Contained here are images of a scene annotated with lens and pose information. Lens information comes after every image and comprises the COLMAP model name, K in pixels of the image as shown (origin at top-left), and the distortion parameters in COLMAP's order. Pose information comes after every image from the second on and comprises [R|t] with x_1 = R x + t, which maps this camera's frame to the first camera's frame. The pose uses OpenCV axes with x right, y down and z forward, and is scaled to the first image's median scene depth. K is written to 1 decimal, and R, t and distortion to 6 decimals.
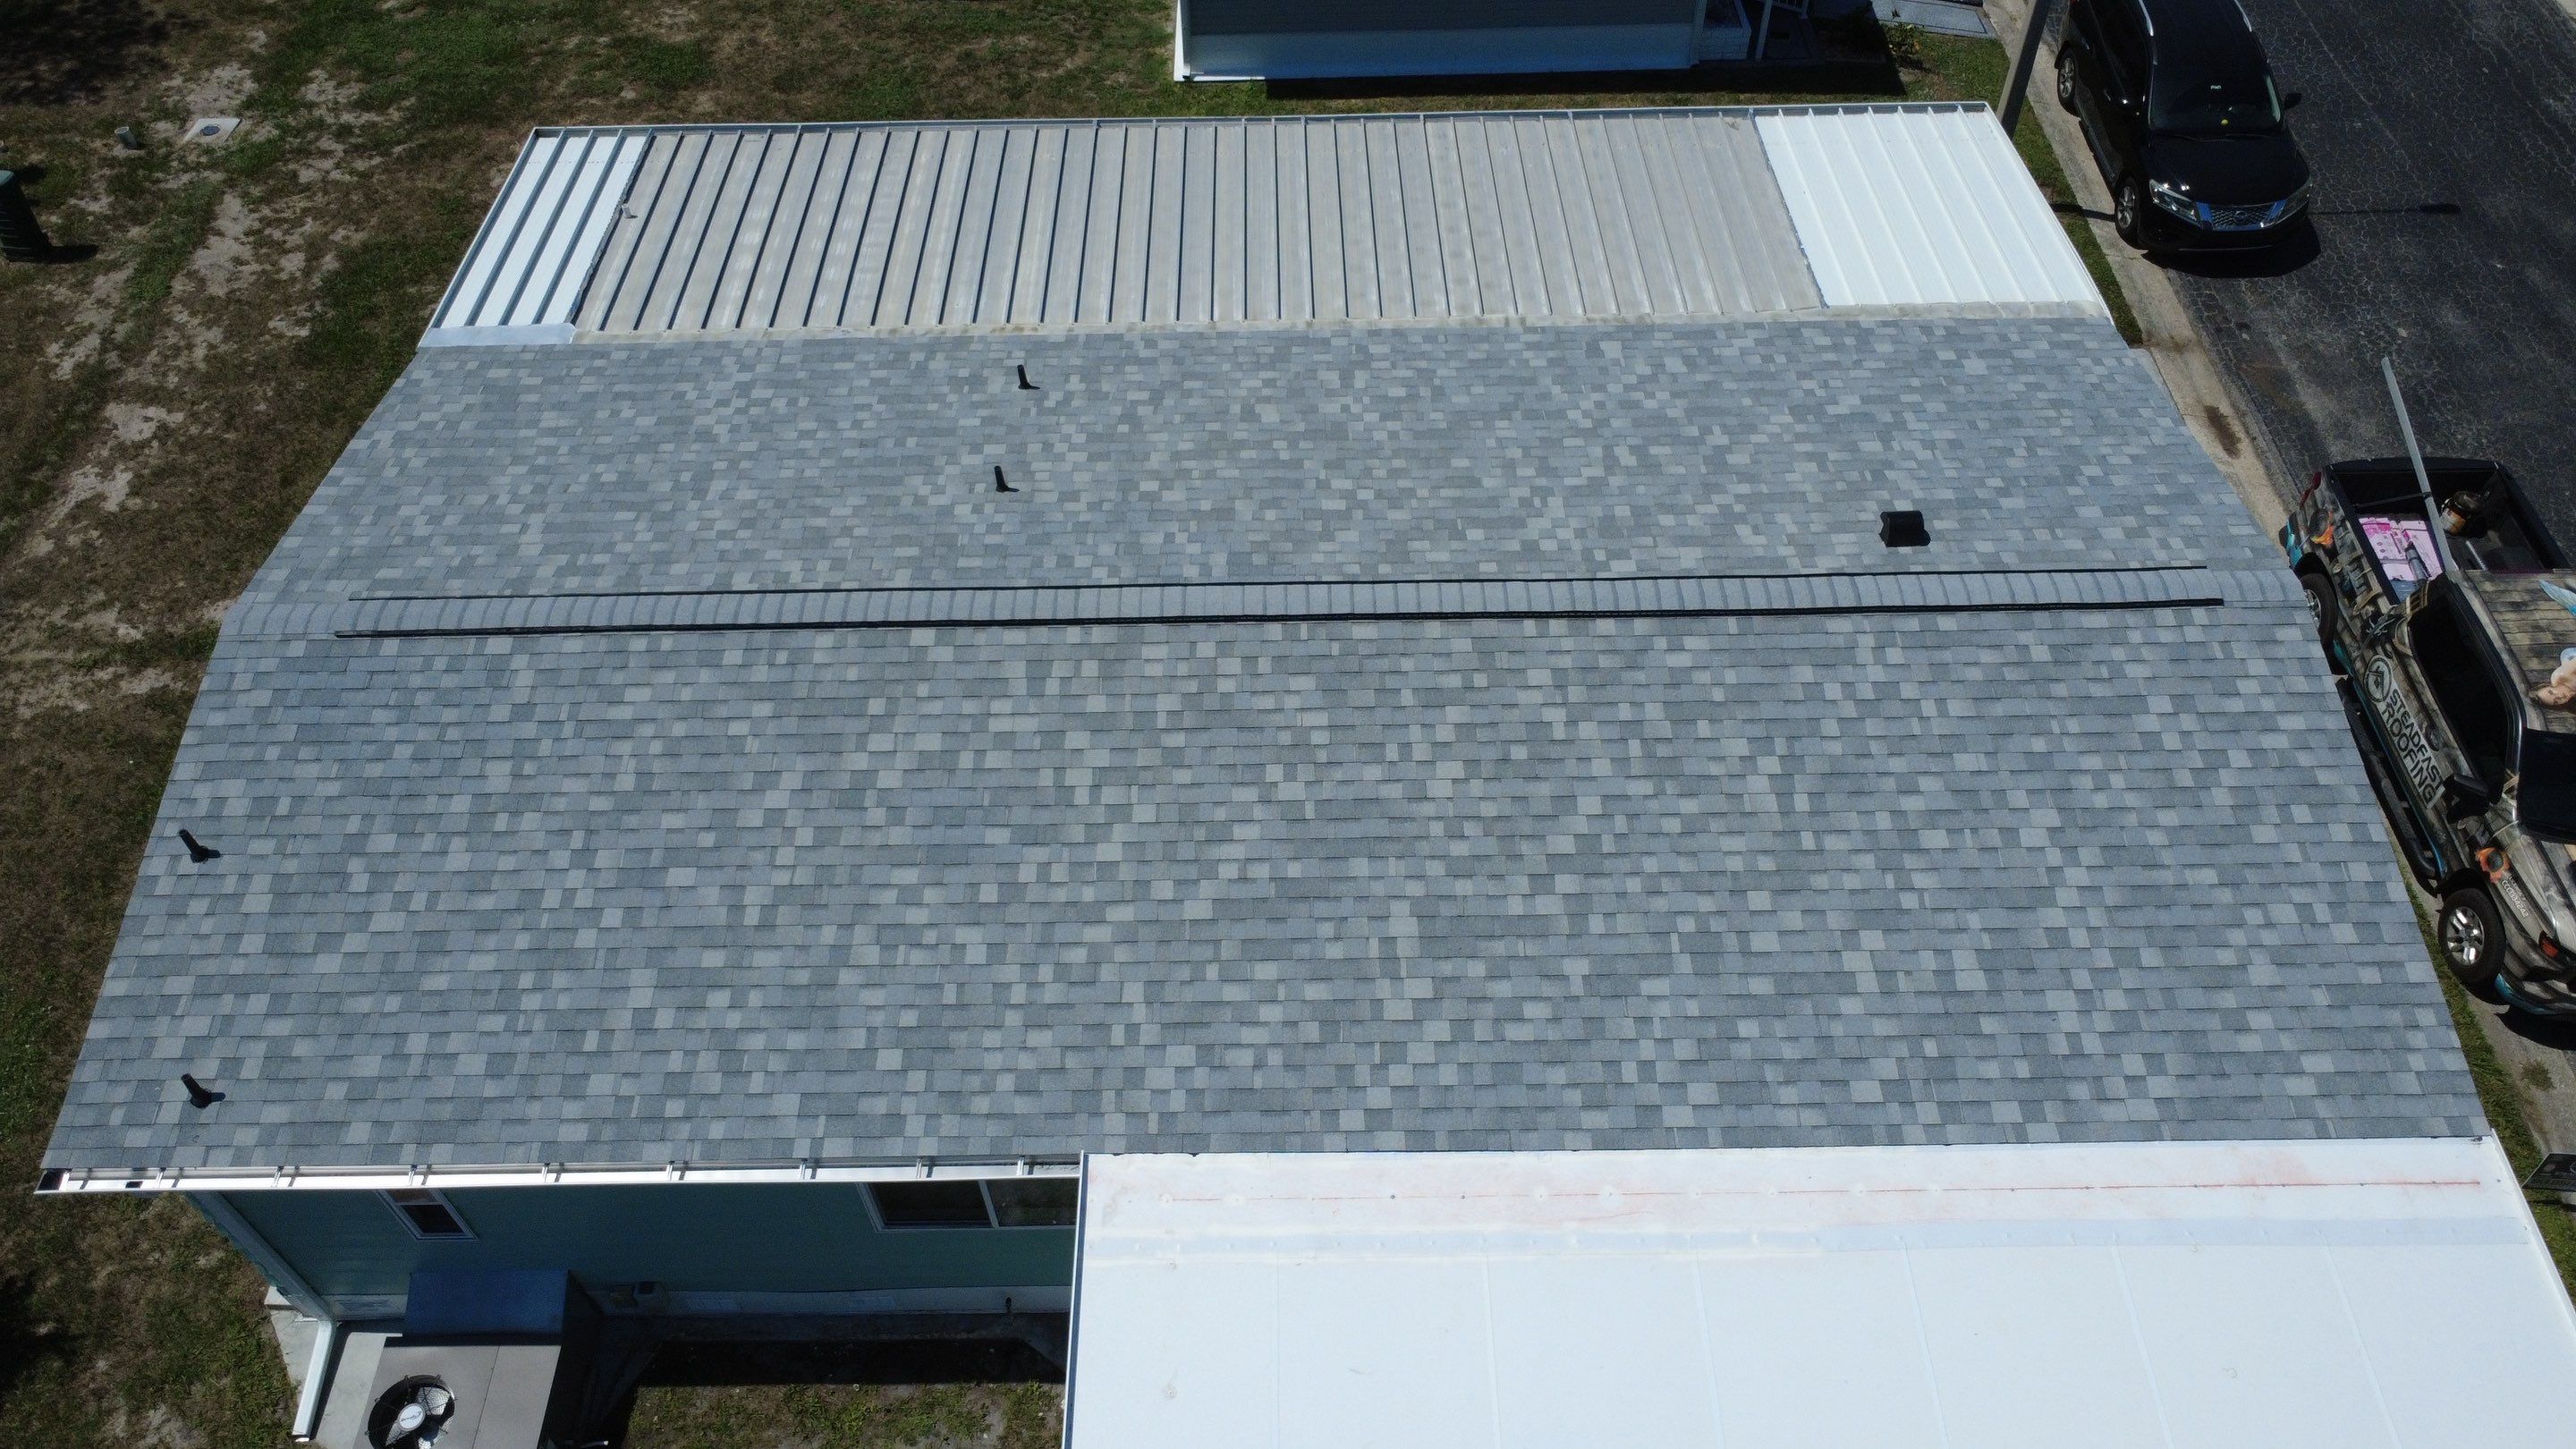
lens RADIAL K [[1881.6, 0, 1284.3], [0, 1881.6, 717.5], [0, 0, 1]] dist [-0.002060, 0.004042]
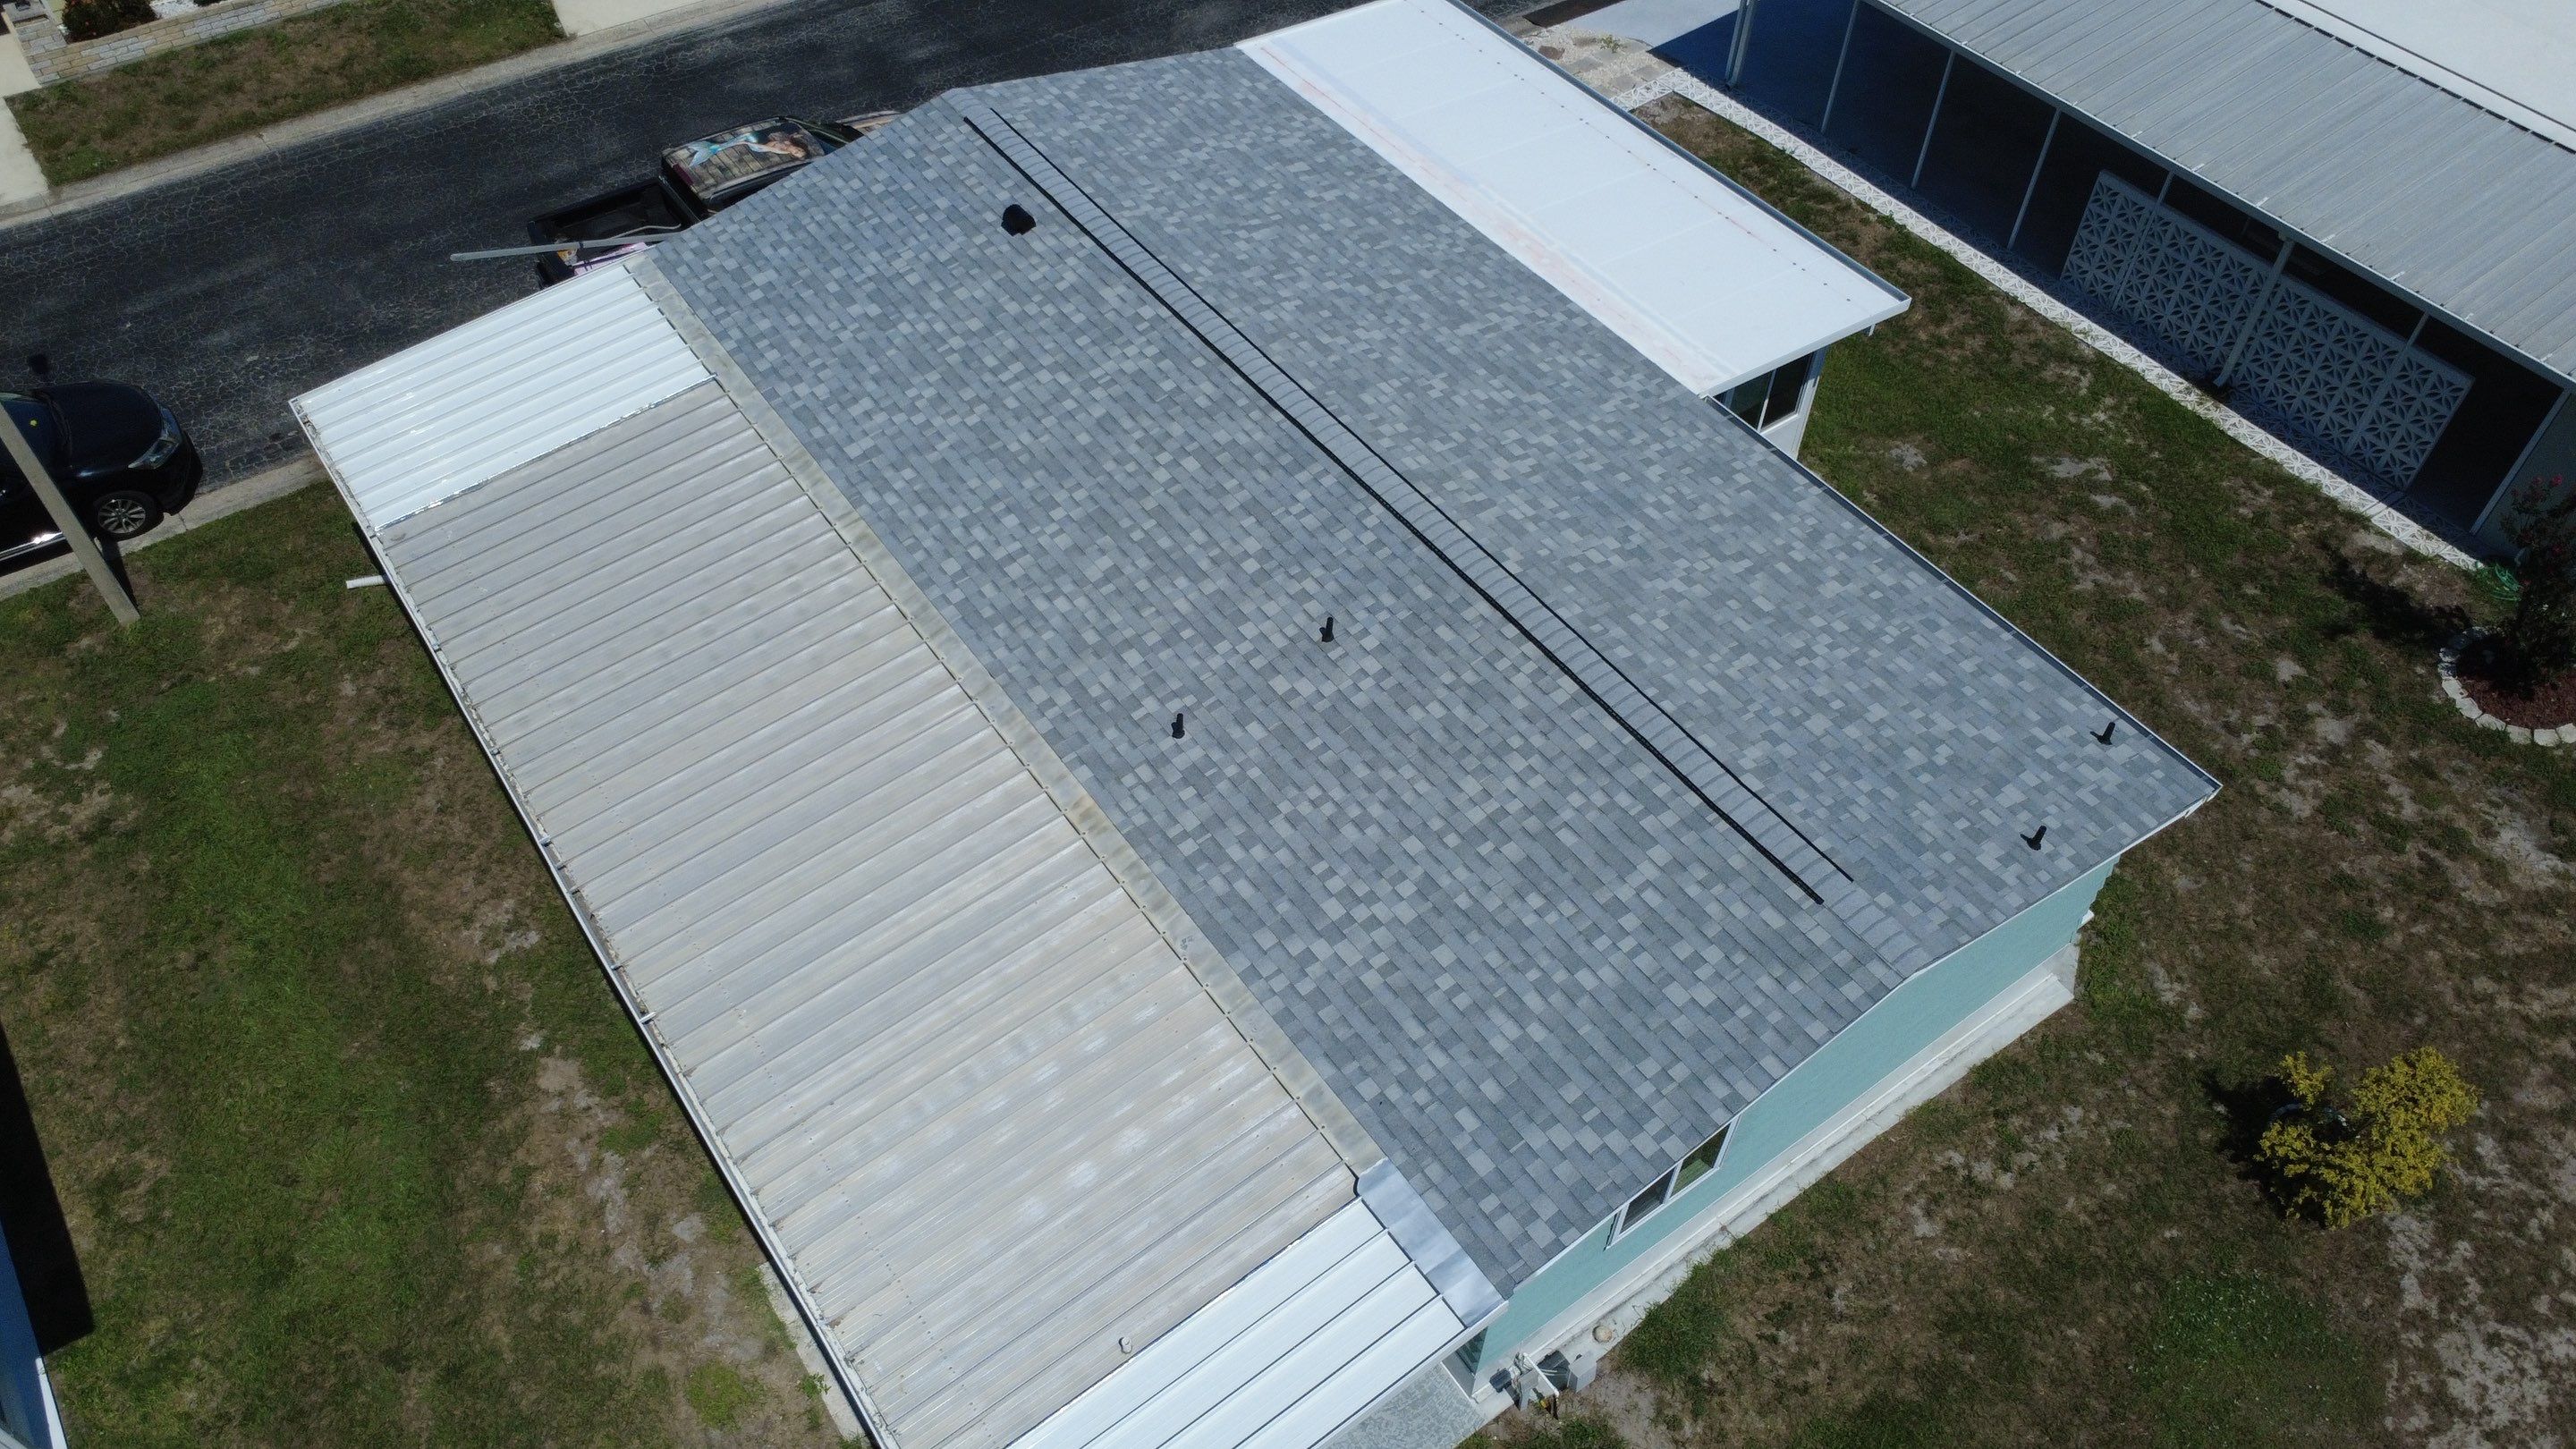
lens RADIAL K [[1881.6, 0, 1284.1], [0, 1881.6, 716.9], [0, 0, 1]] dist [-0.002060, 0.004042]
pose [[-0.574928, -0.609395, 0.545981, -0.859314], [0.616186, 0.116540, 0.778931, -1.113794], [-0.538305, 0.784255, 0.308499, 0.774699]]
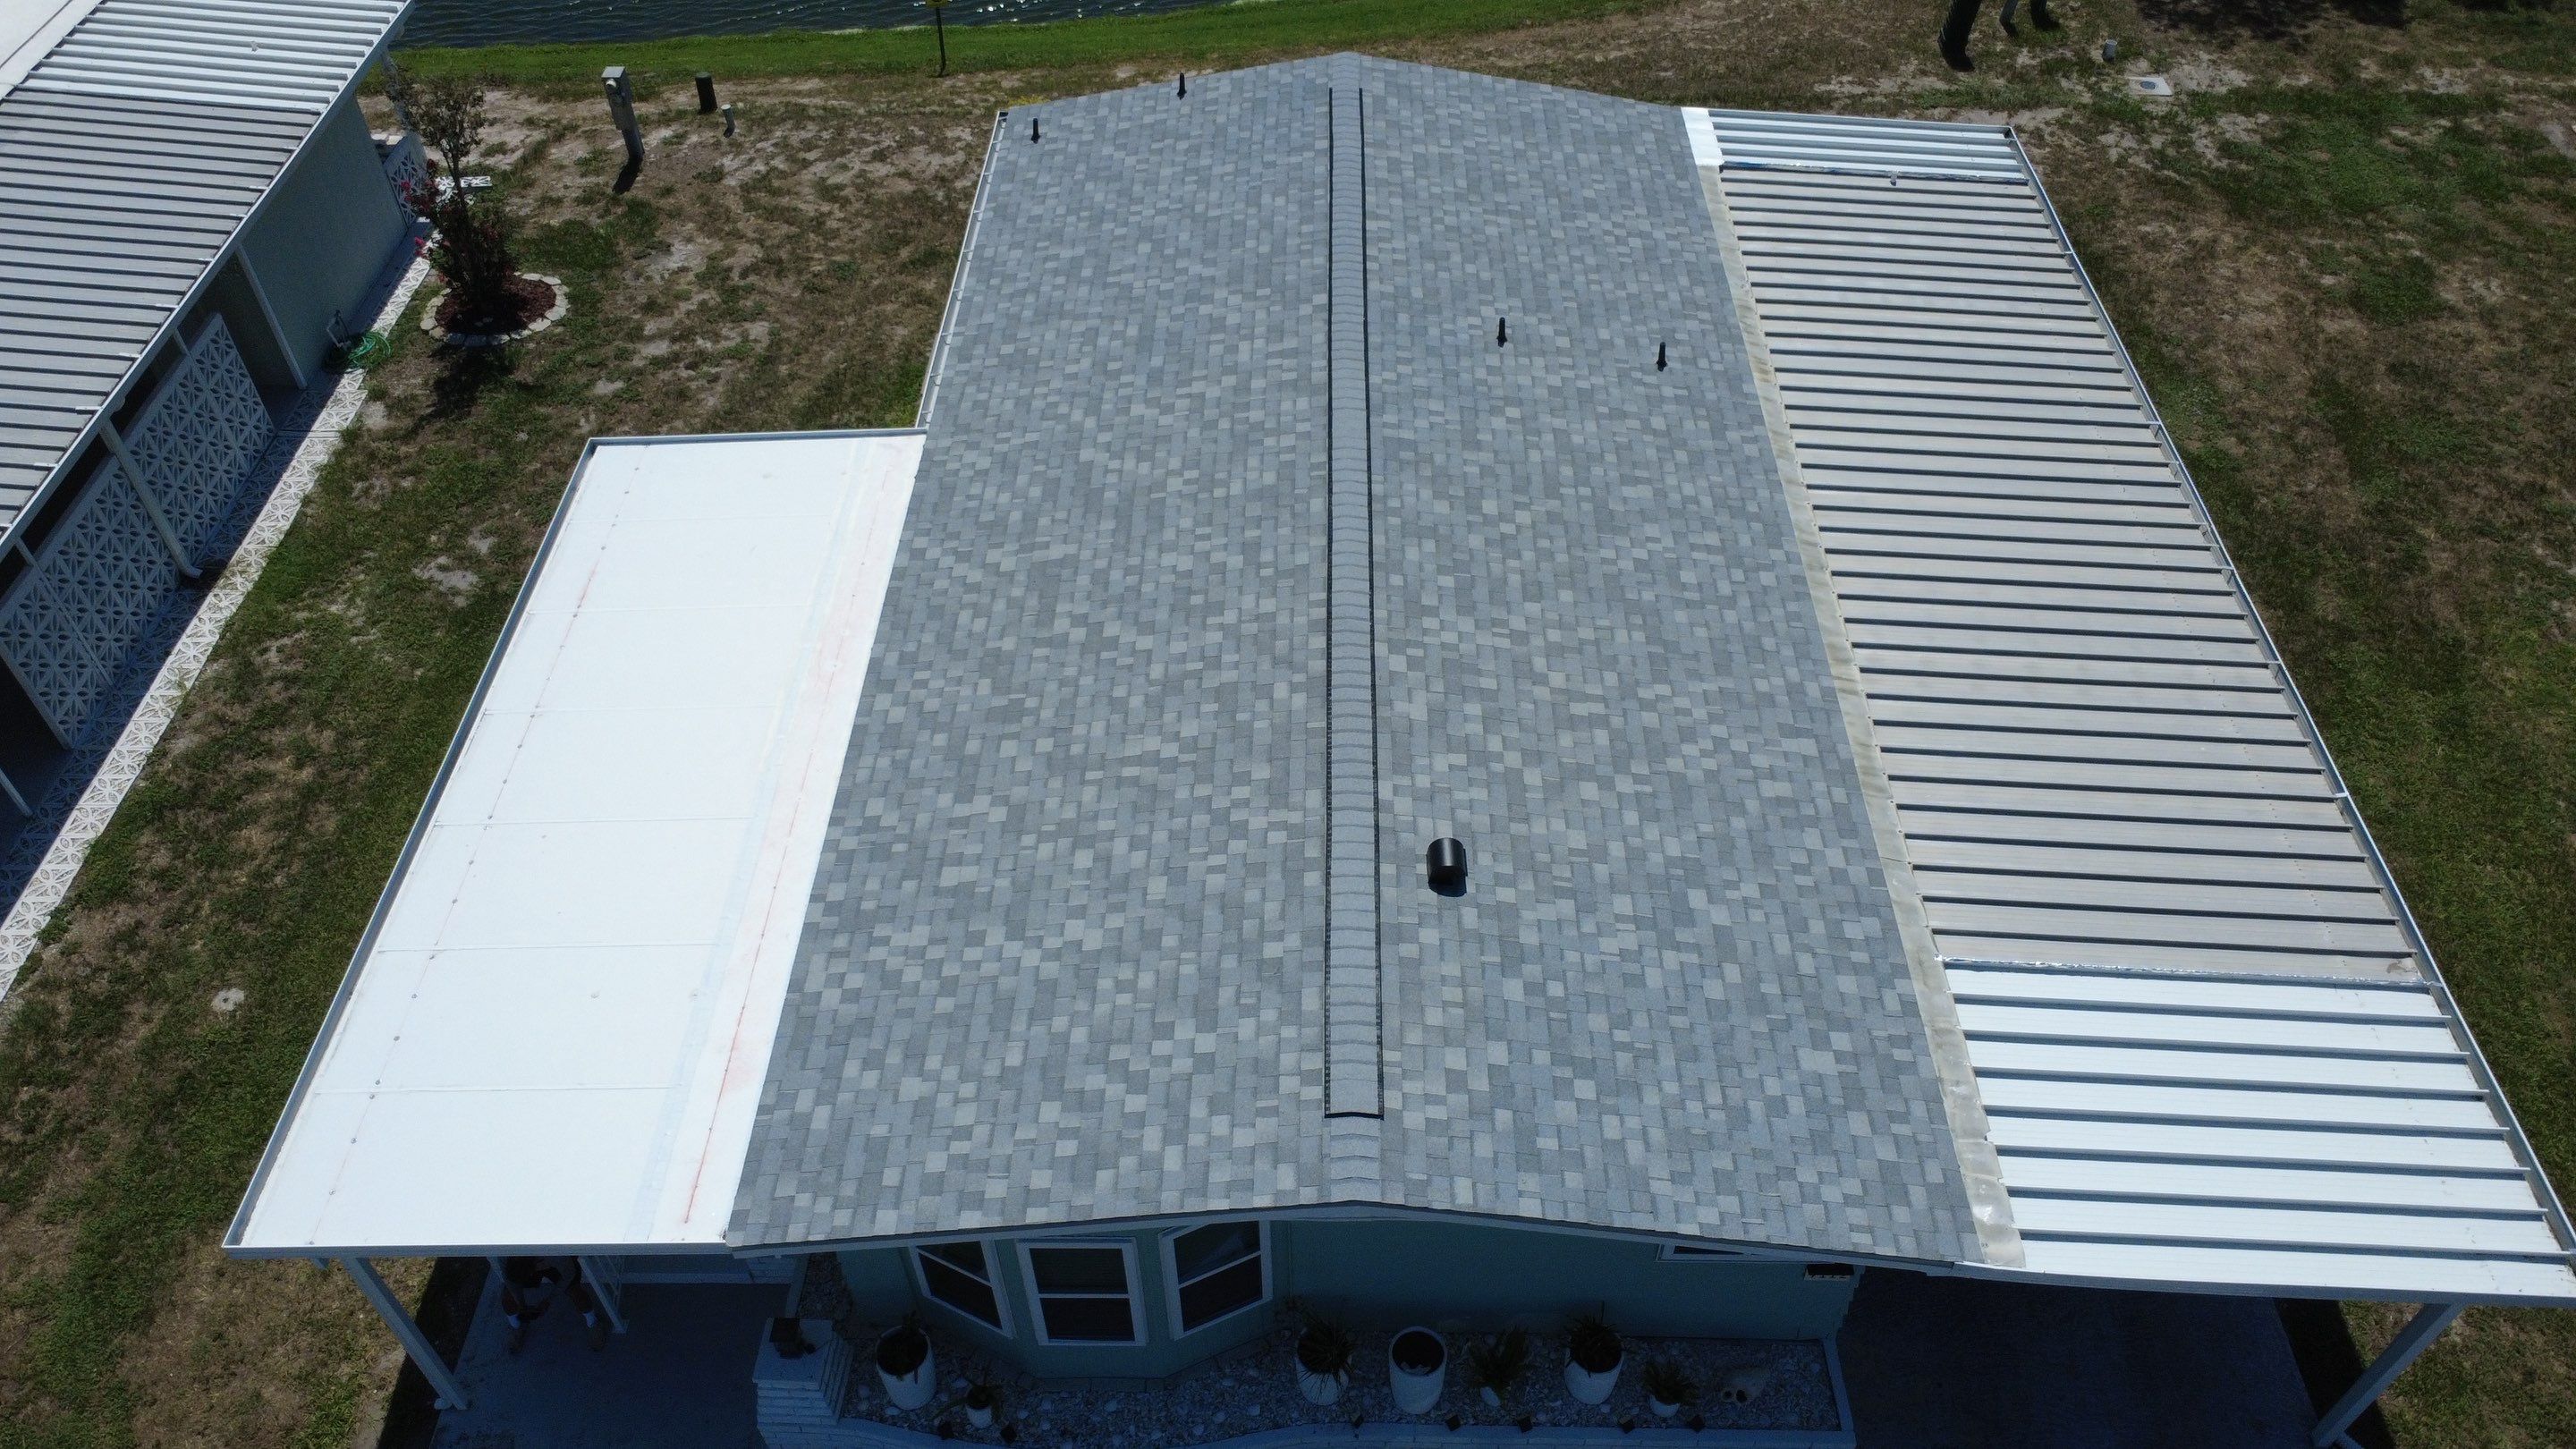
lens RADIAL K [[1881.6, 0, 1284.4], [0, 1881.6, 718.3], [0, 0, 1]] dist [-0.002060, 0.004042]
pose [[-0.025540, 0.725672, -0.687567, 0.974621], [-0.752360, 0.438938, 0.491211, -0.563800], [0.658257, 0.529843, 0.534756, 0.414924]]
